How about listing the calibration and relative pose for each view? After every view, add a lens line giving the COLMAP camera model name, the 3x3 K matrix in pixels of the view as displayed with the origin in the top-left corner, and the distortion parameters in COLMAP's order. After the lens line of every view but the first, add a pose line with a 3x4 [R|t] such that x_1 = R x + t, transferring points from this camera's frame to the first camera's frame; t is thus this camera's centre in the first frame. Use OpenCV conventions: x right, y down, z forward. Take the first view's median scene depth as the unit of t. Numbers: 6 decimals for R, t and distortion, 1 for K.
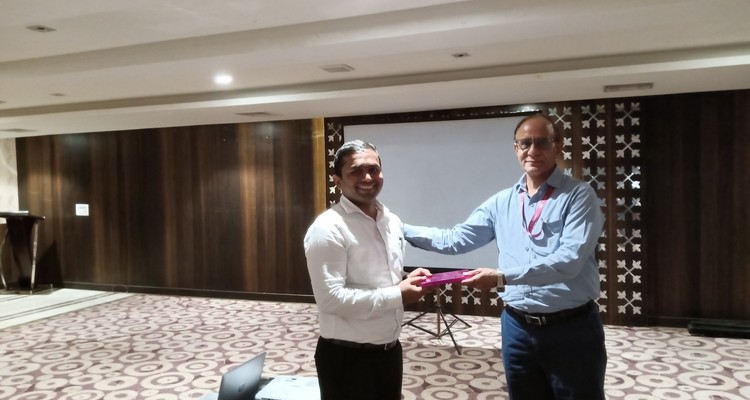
lens RADIAL K [[607.2, 0, 379.0], [0, 607.2, 196.7], [0, 0, 1]] dist [0.048336, -0.061162]
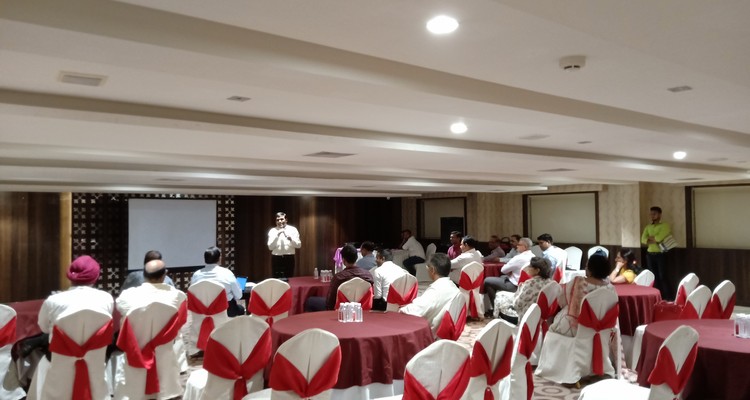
lens RADIAL K [[607.2, 0, 380.8], [0, 607.2, 202.4], [0, 0, 1]] dist [0.048336, -0.061162]
pose [[0.486373, 0.041142, 0.872782, -1.273598], [0.028933, 0.997585, -0.063149, 0.041841], [-0.873272, 0.055967, 0.484008, -0.612556]]
